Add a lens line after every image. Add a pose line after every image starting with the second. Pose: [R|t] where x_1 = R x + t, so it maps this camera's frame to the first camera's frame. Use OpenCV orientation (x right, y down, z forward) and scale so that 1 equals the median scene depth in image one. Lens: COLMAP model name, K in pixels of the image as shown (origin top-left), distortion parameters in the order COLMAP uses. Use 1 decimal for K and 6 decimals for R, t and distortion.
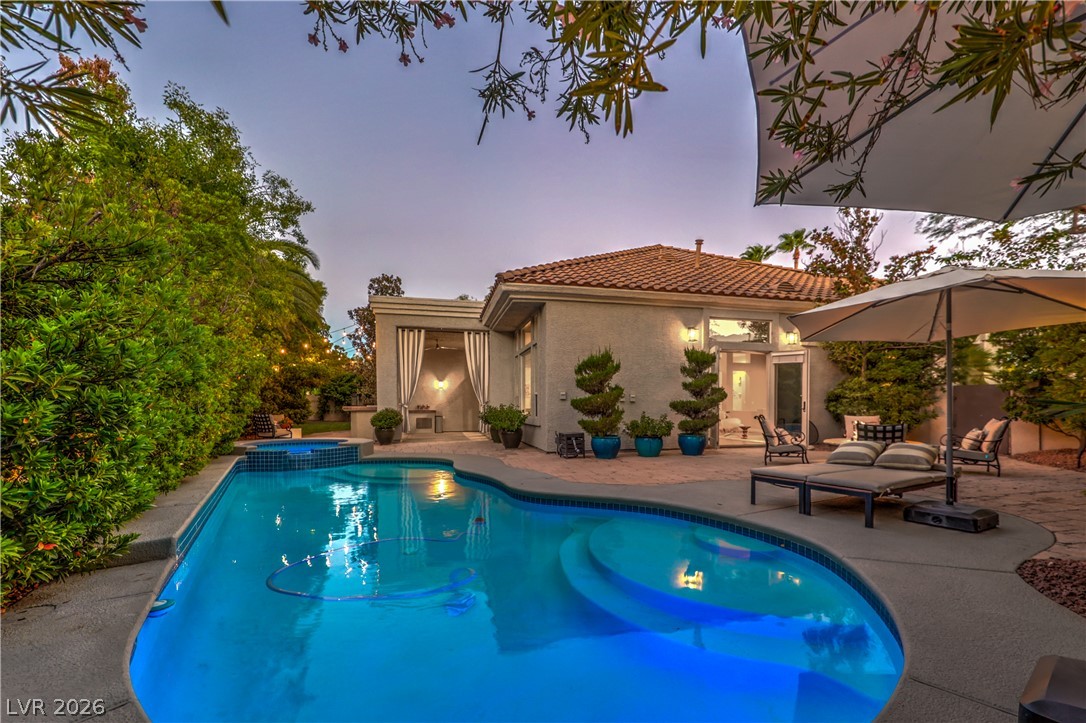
lens RADIAL K [[457.5, 0, 548.1], [0, 457.5, 406.5], [0, 0, 1]] dist [-0.001091, -0.000304]
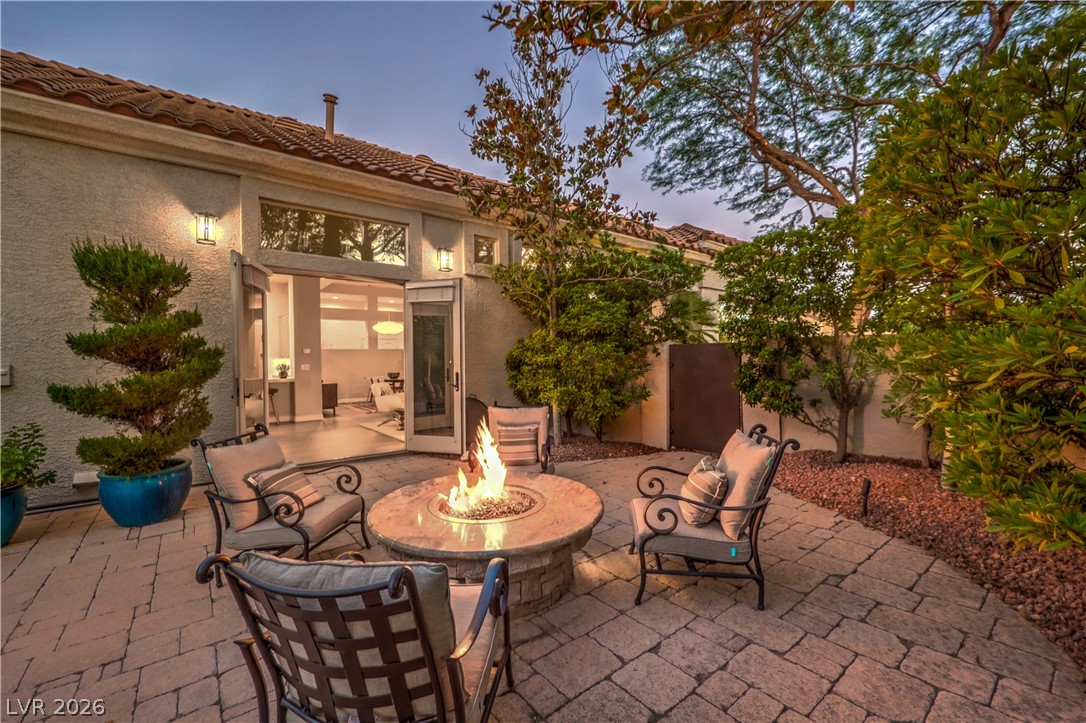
lens RADIAL K [[441.6, 0, 543.0], [0, 441.6, 361.5], [0, 0, 1]] dist [0.000712, 0.000046]
pose [[0.909146, -0.016654, 0.416145, 0.463087], [0.015544, 0.999861, 0.006057, -0.027902], [-0.416188, 0.000962, 0.909278, 0.506014]]
